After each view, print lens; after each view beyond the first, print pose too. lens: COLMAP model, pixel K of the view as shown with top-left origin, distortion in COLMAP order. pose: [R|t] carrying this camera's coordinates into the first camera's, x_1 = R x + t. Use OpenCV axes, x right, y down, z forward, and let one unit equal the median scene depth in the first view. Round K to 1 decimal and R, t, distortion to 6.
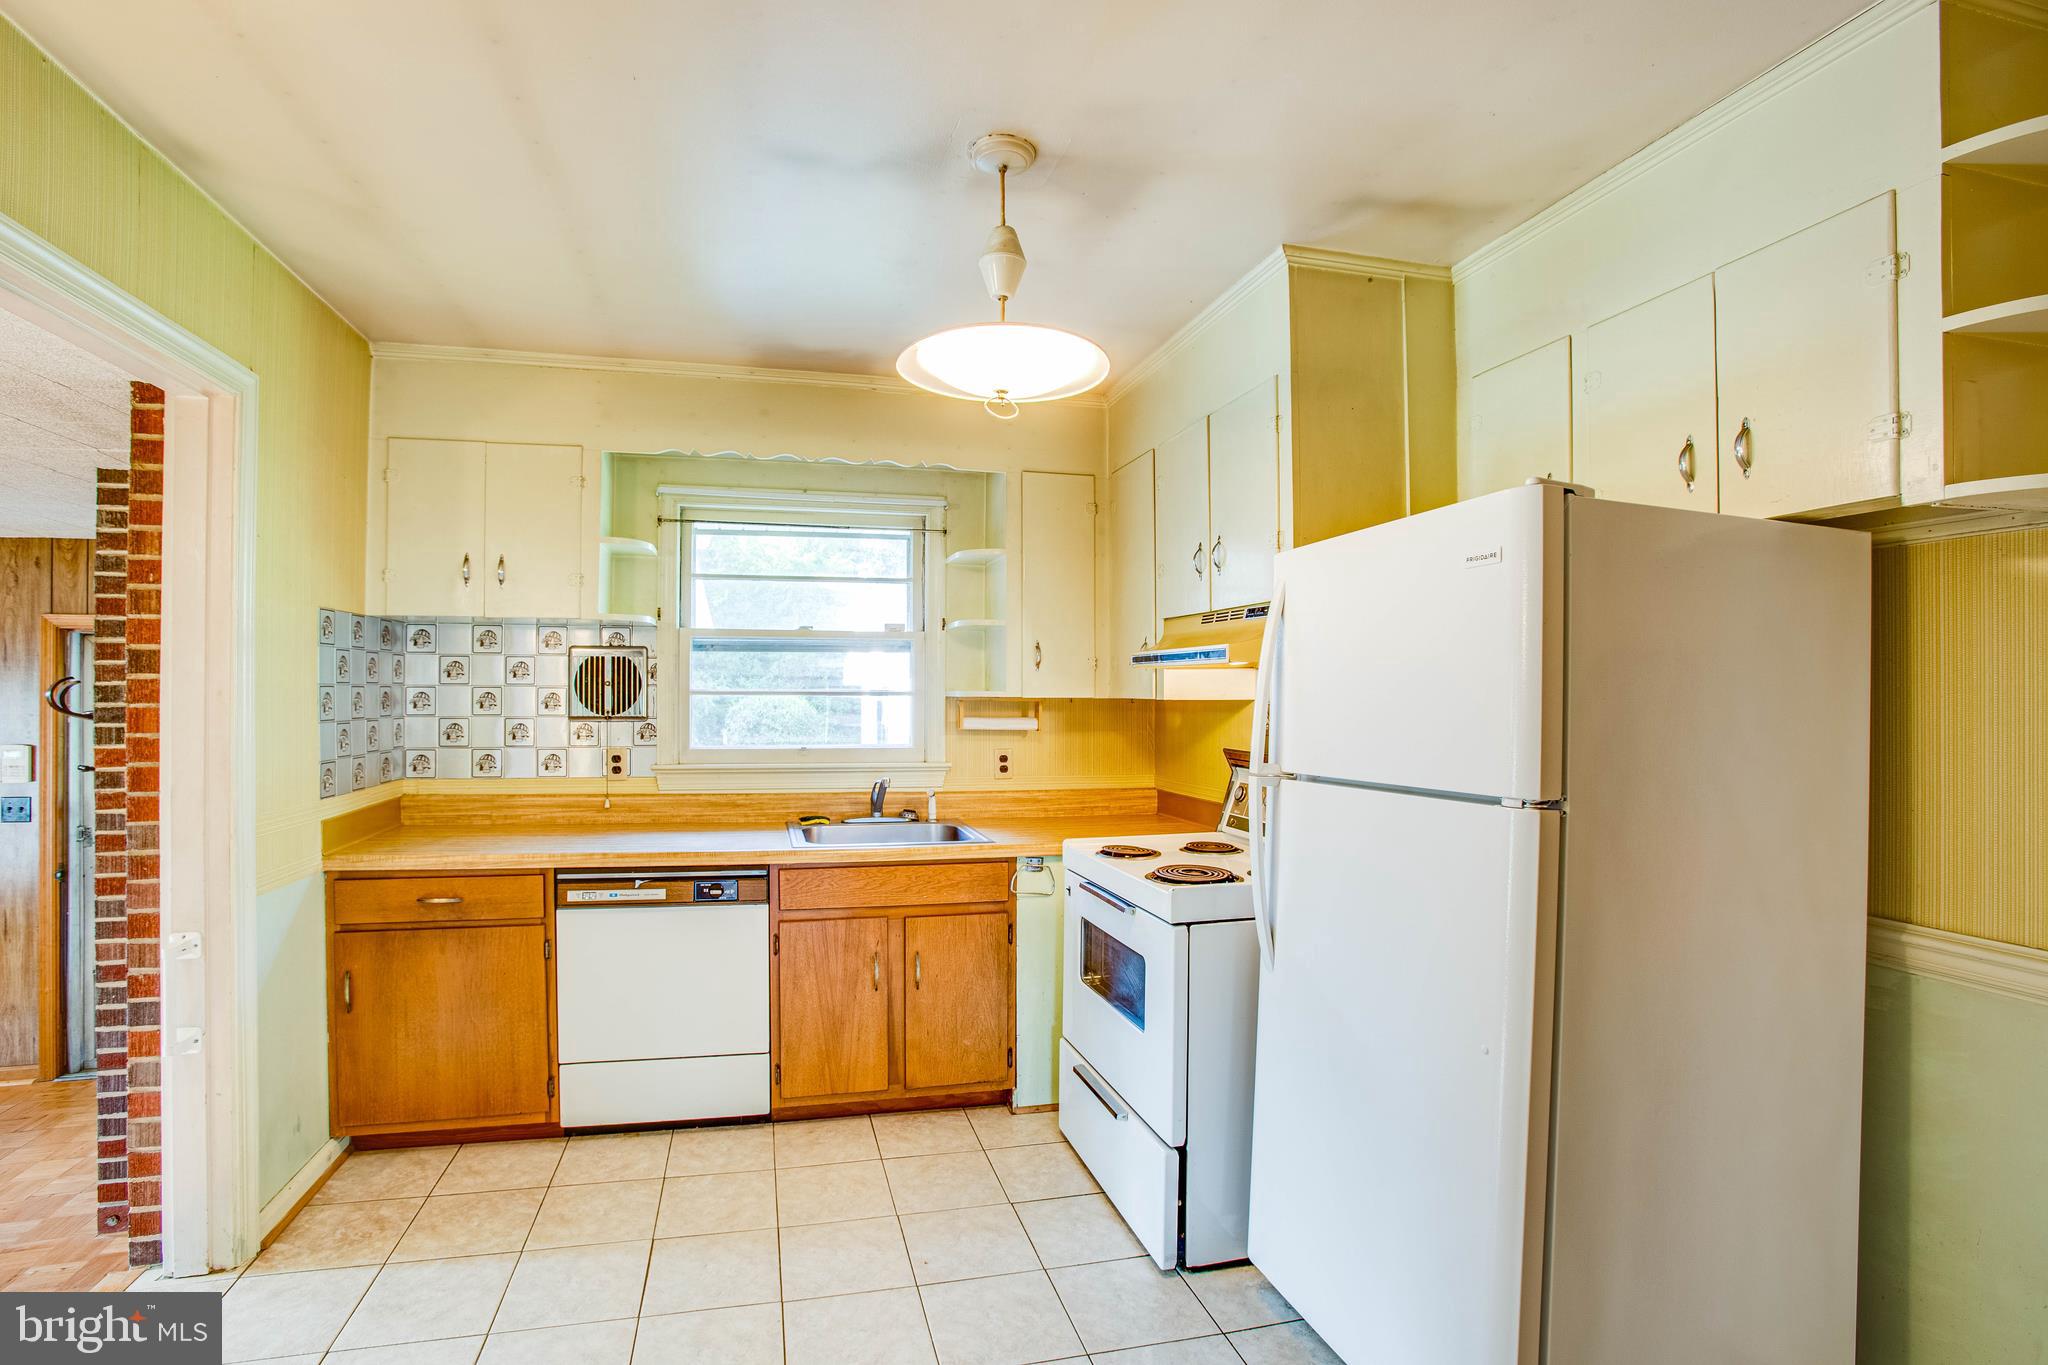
lens RADIAL K [[948.0, 0, 933.3], [0, 948.0, 685.9], [0, 0, 1]] dist [-0.027952, 0.008354]
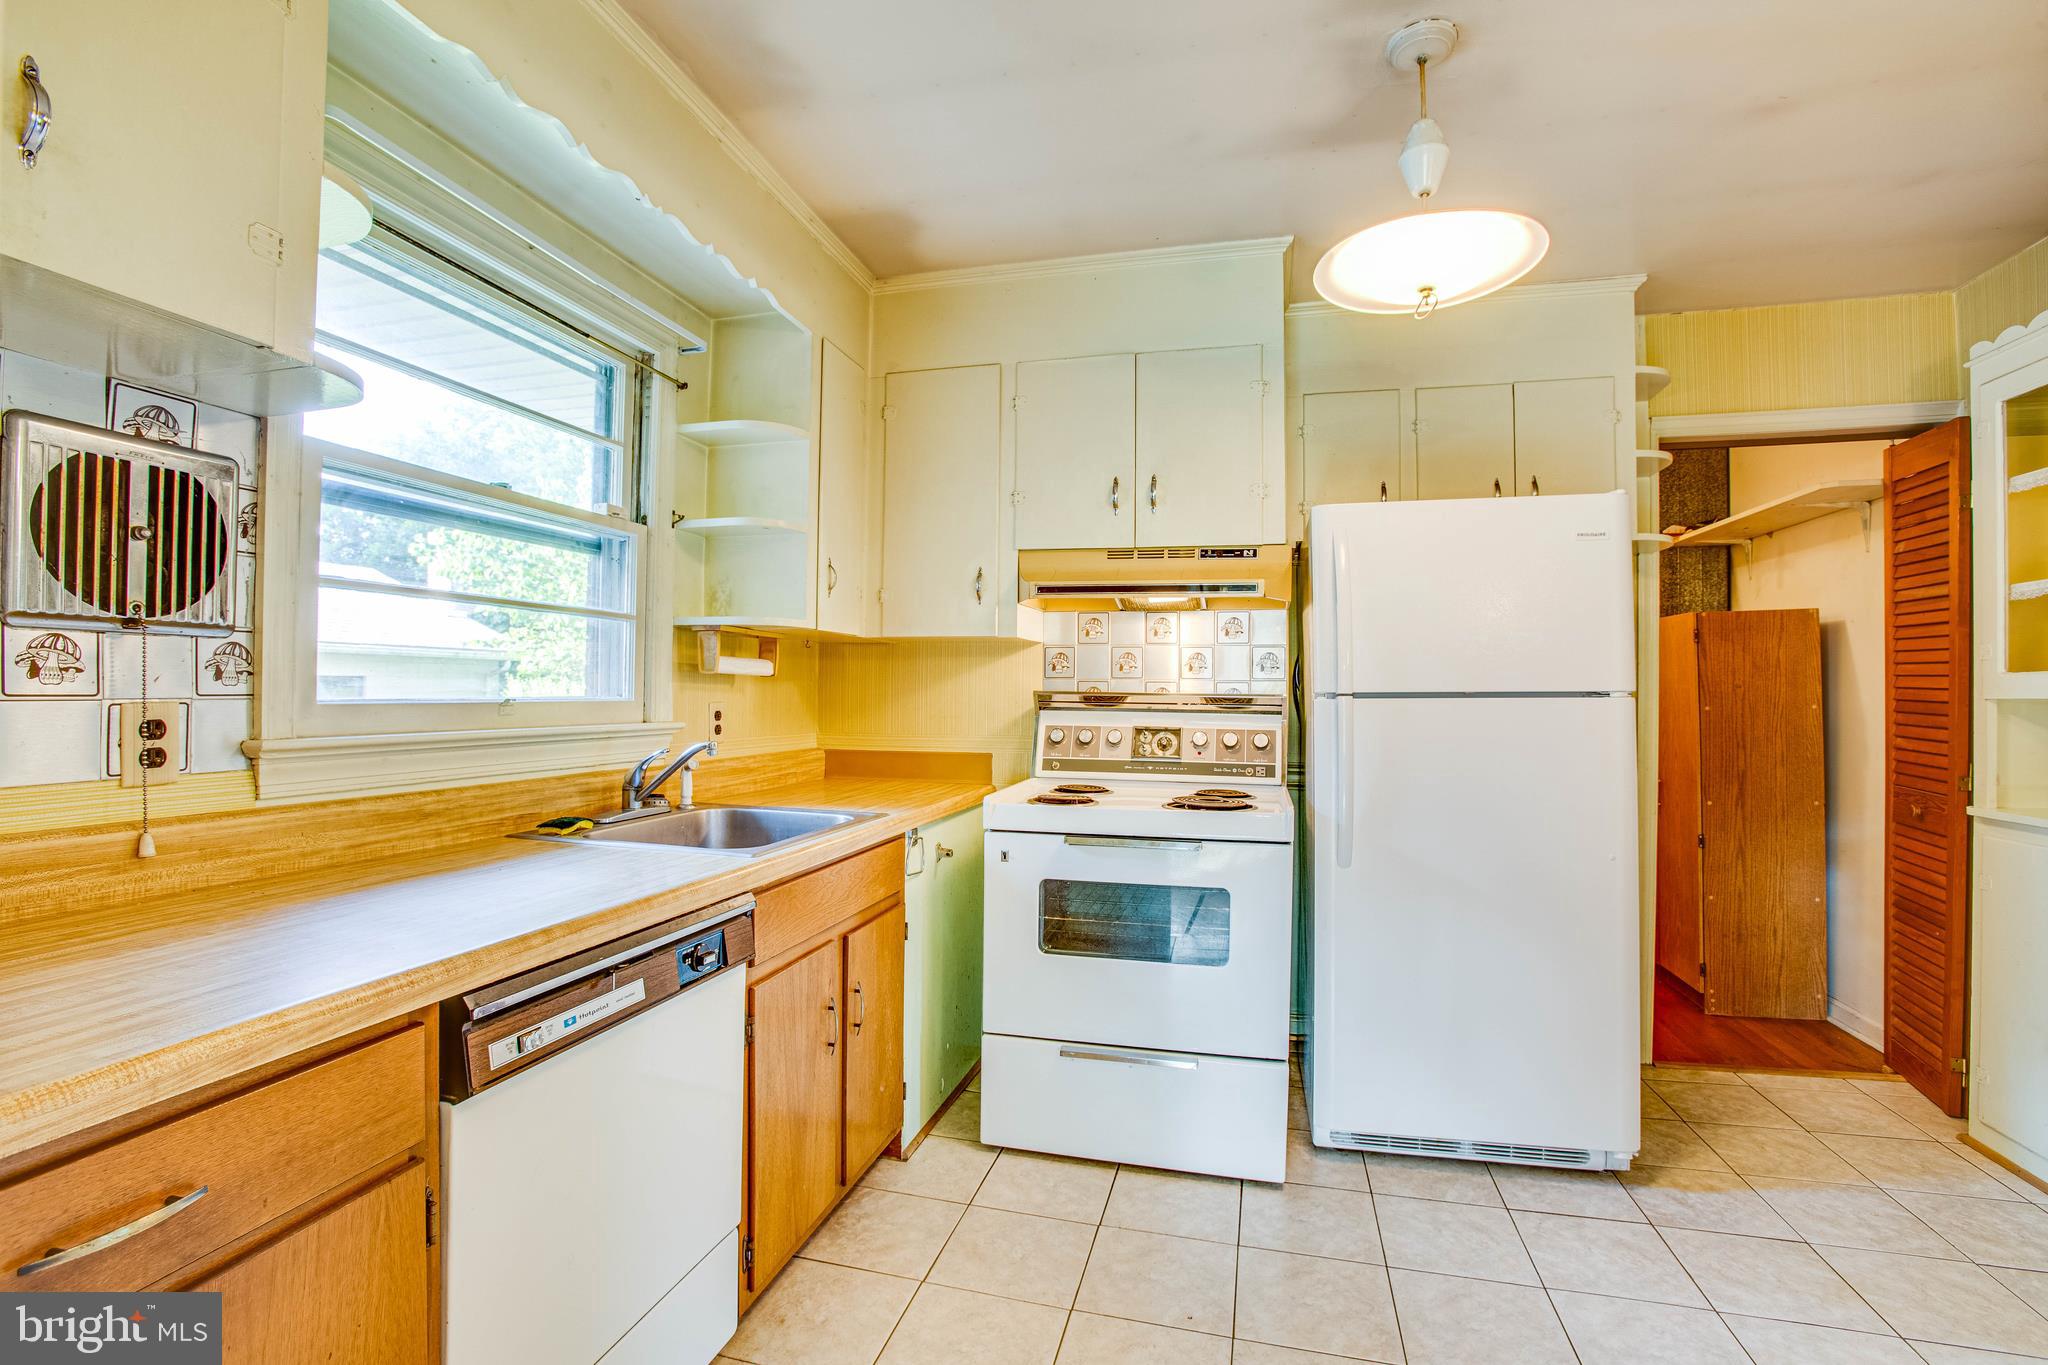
lens RADIAL K [[948.0, 0, 1003.8], [0, 948.0, 674.5], [0, 0, 1]] dist [-0.027952, 0.008354]
pose [[0.459835, 0.015509, 0.887869, -0.515324], [-0.016073, 0.999829, -0.009141, 0.052443], [-0.887859, -0.010067, 0.460005, 0.513247]]
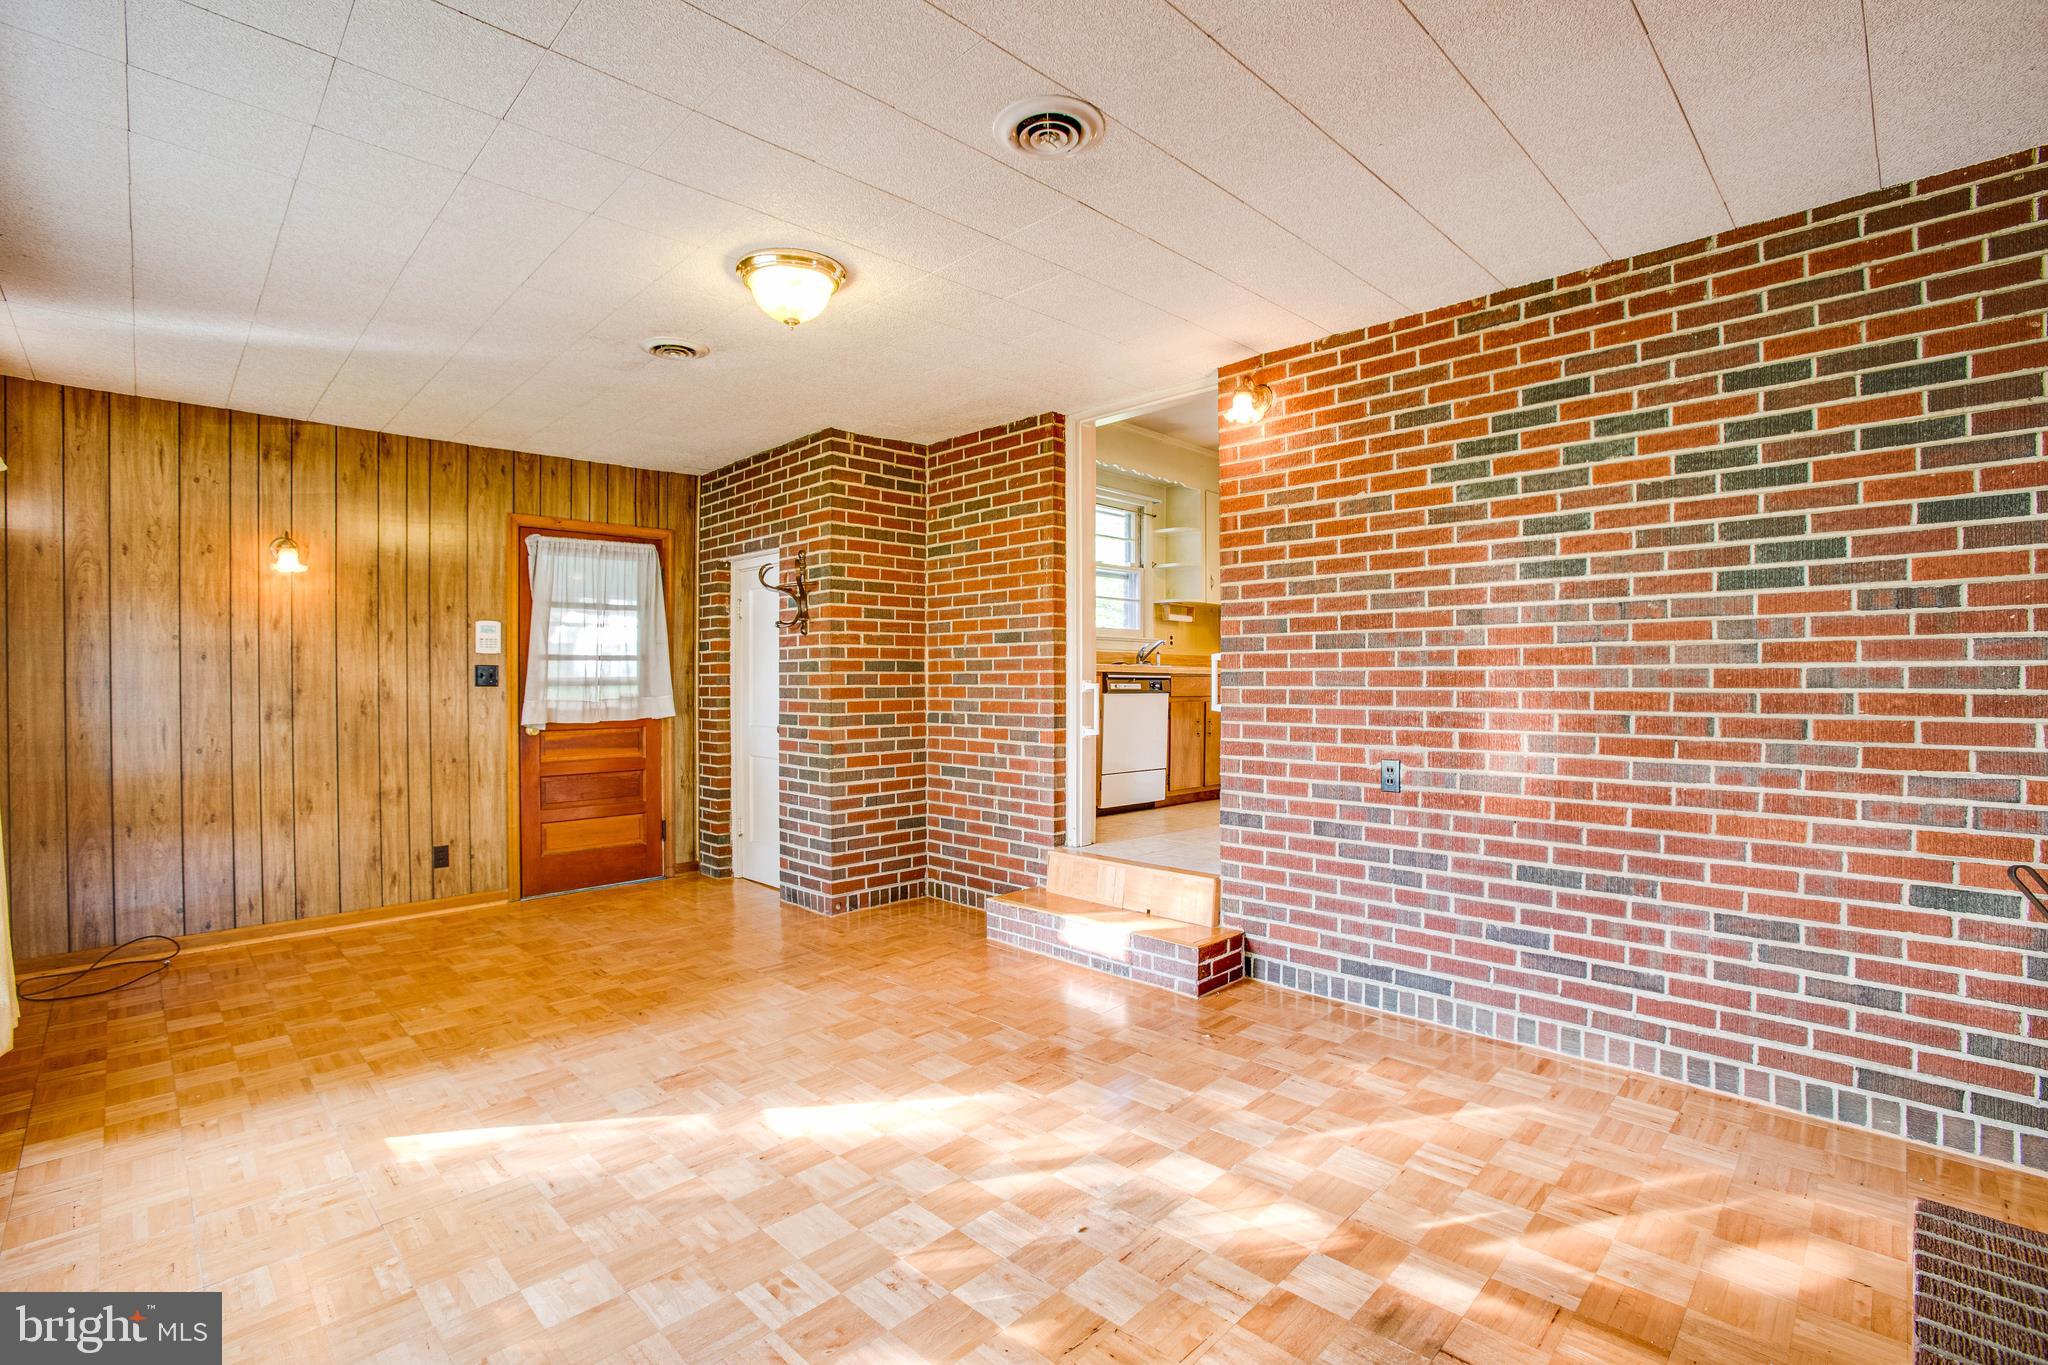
lens RADIAL K [[948.0, 0, 992.6], [0, 948.0, 682.3], [0, 0, 1]] dist [-0.027952, 0.008354]
pose [[0.851757, -0.004411, 0.523919, -1.323486], [-0.002195, 0.999926, 0.011987, 0.155030], [-0.523933, -0.011360, 0.851684, -0.451442]]
